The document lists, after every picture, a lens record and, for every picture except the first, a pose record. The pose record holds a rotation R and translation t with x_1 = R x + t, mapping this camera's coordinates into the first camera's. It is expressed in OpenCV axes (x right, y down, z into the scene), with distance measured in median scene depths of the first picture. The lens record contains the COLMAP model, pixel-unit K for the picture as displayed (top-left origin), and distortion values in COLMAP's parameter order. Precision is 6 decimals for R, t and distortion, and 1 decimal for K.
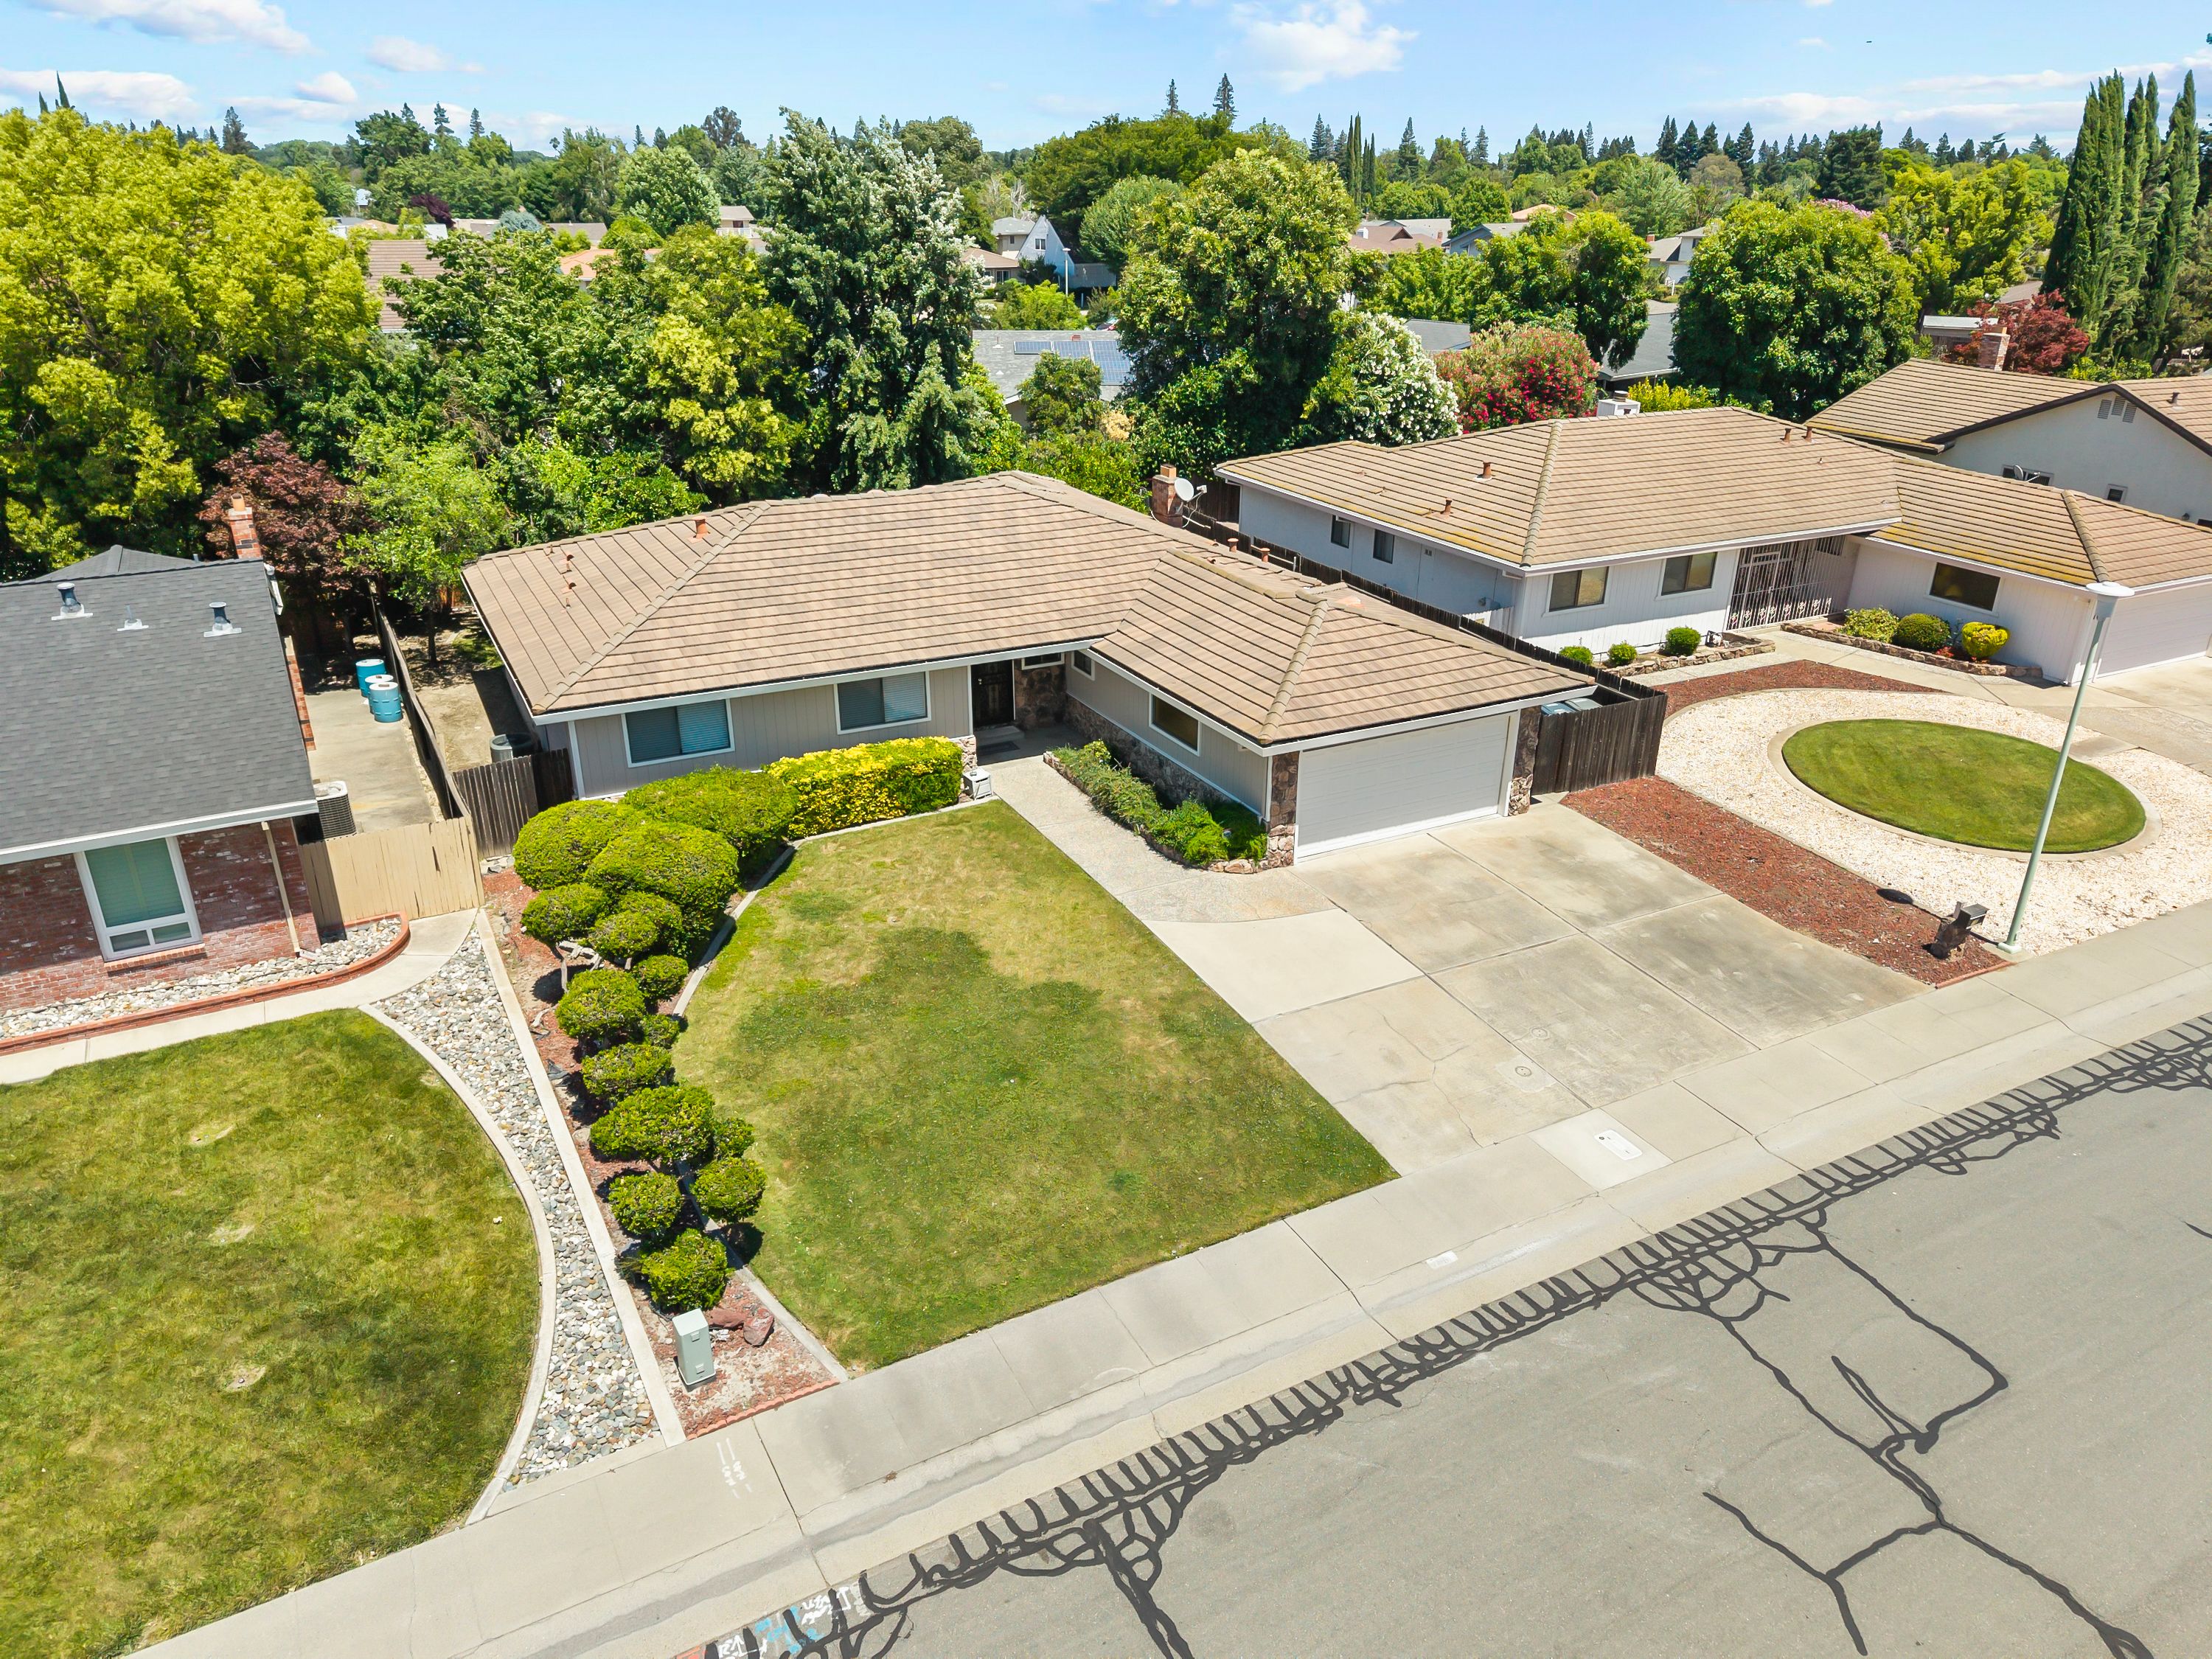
lens RADIAL K [[1486.6, 0, 1106.0], [0, 1486.6, 829.5], [0, 0, 1]] dist [0.013252, -0.010069]
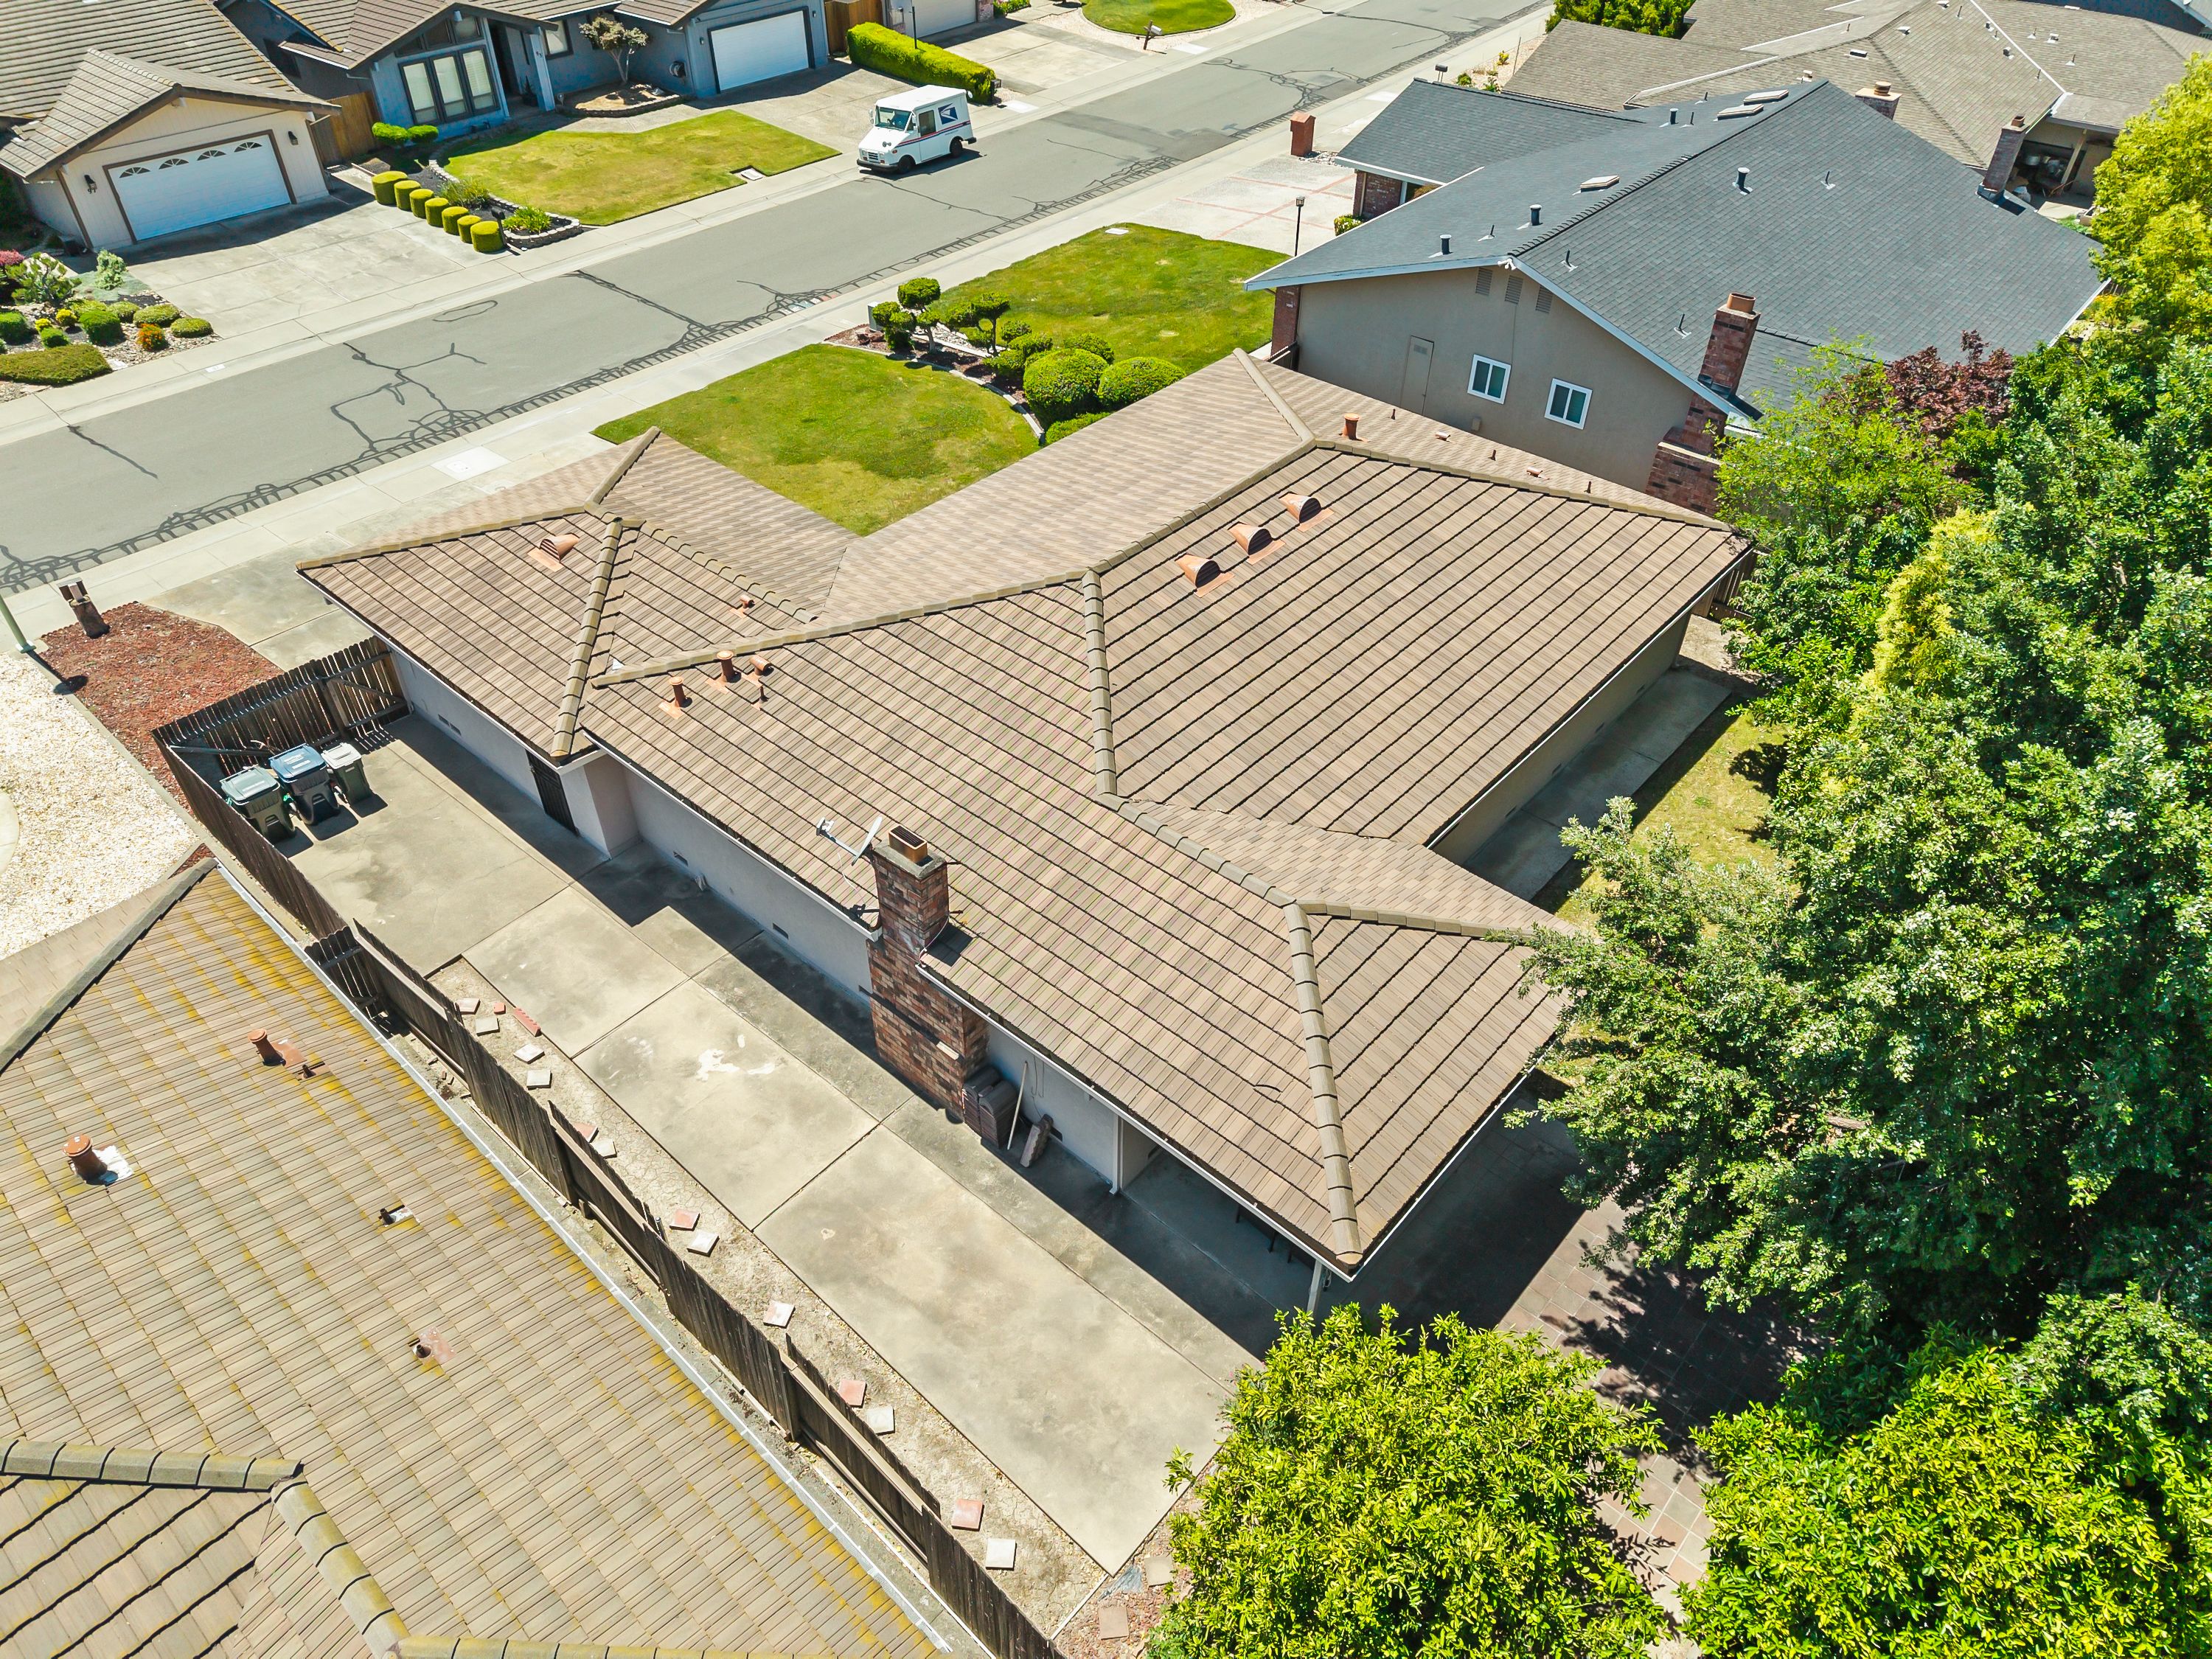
lens RADIAL K [[1486.6, 0, 1106.0], [0, 1486.6, 829.5], [0, 0, 1]] dist [0.013252, -0.010069]
pose [[-0.935435, 0.219331, -0.277228, 0.150910], [-0.156383, 0.446566, 0.880979, -0.911307], [0.317027, 0.867452, -0.383433, 1.644861]]
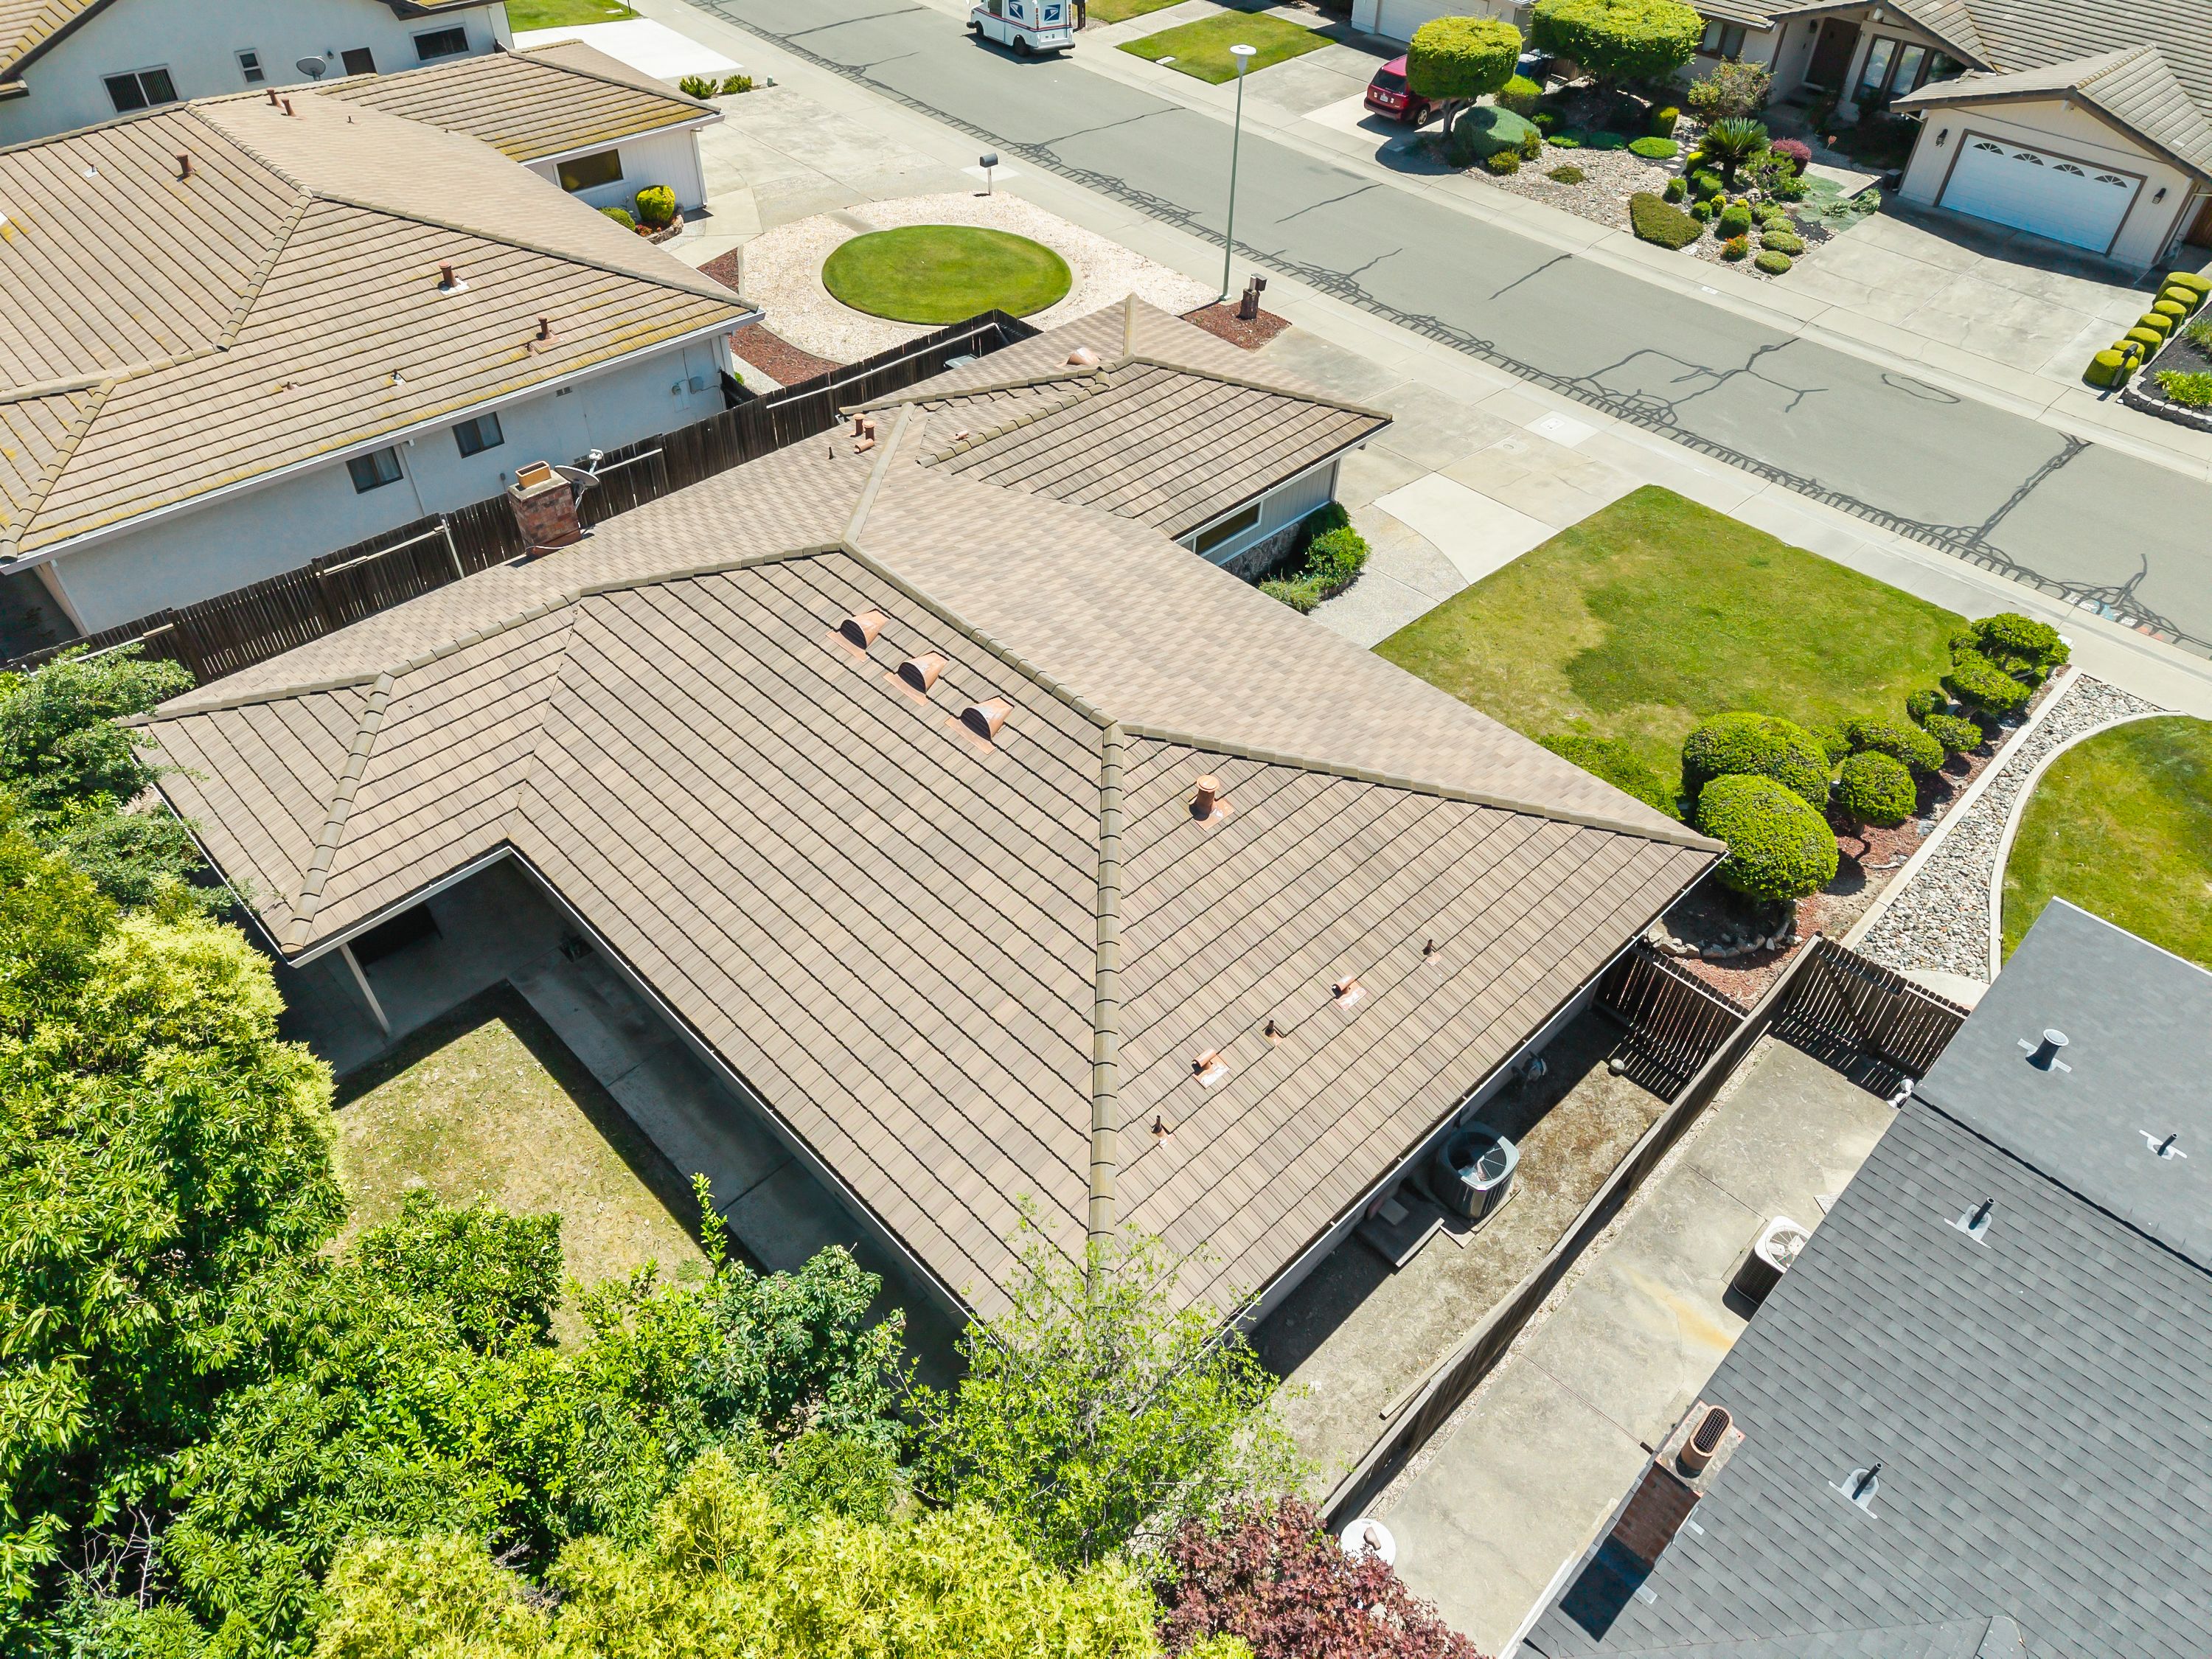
lens RADIAL K [[1486.6, 0, 1106.0], [0, 1486.6, 829.5], [0, 0, 1]] dist [0.013252, -0.010069]
pose [[-0.284033, -0.671778, 0.684134, -0.752542], [0.366872, 0.583078, 0.724862, -0.712111], [-0.885850, 0.456875, 0.080843, 1.113525]]
